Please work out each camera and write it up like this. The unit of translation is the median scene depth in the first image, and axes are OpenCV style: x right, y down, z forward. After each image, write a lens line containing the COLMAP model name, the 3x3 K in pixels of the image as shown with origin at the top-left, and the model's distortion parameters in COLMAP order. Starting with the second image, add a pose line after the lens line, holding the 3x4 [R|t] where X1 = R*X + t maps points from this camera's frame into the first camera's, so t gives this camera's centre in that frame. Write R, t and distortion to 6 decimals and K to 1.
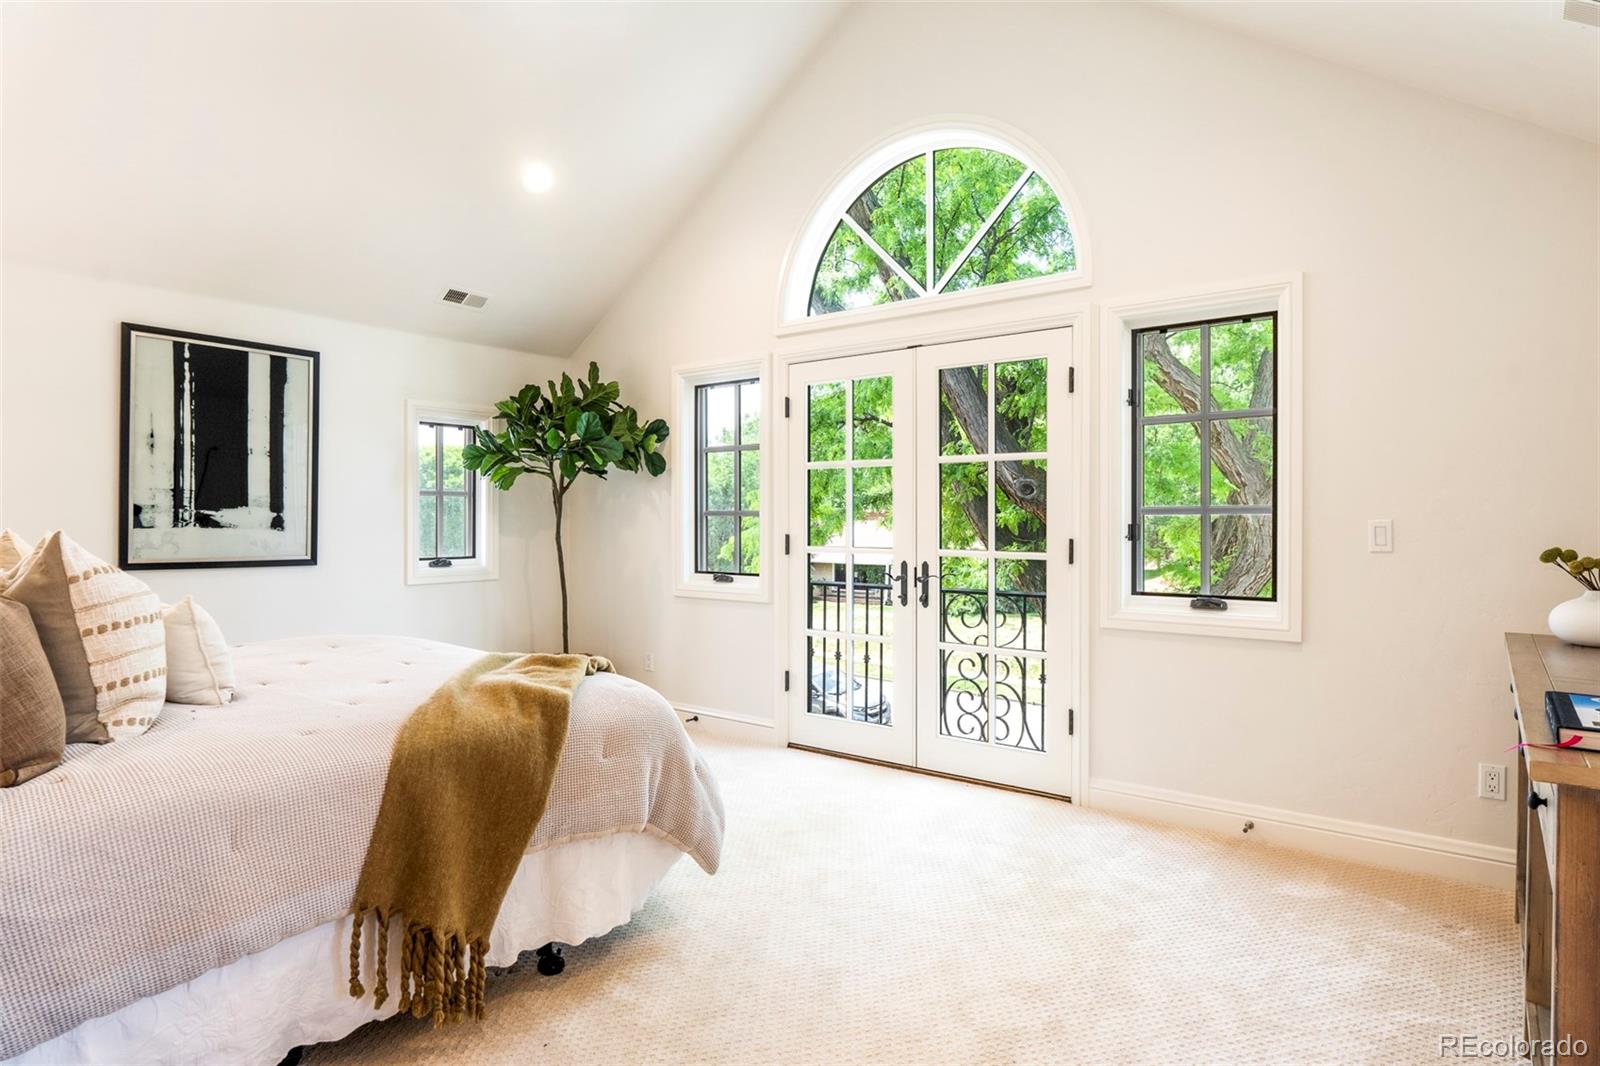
lens RADIAL K [[879.1, 0, 794.9], [0, 879.1, 511.3], [0, 0, 1]] dist [-0.002814, -0.000502]
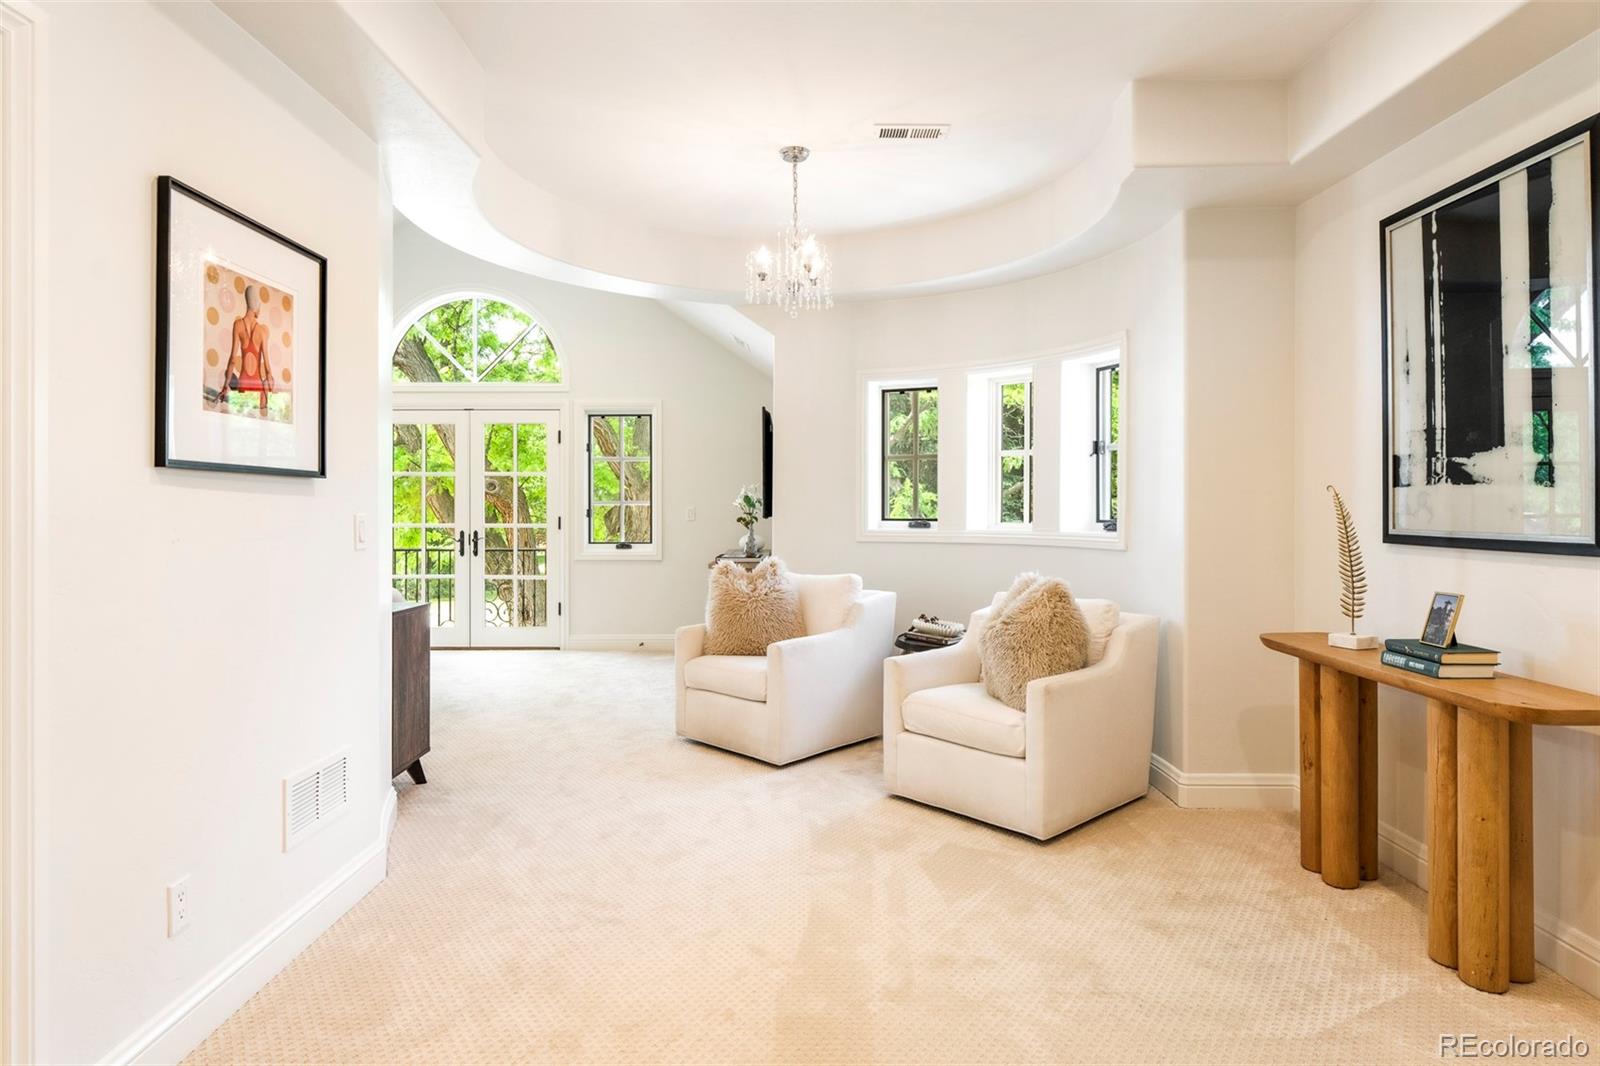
lens RADIAL K [[879.1, 0, 794.9], [0, 879.1, 511.3], [0, 0, 1]] dist [-0.002814, -0.000502]
pose [[-0.792342, -0.005523, -0.610052, 0.106294], [0.000701, 0.999950, -0.009964, 0.045263], [0.610076, -0.008322, -0.792299, 1.231472]]
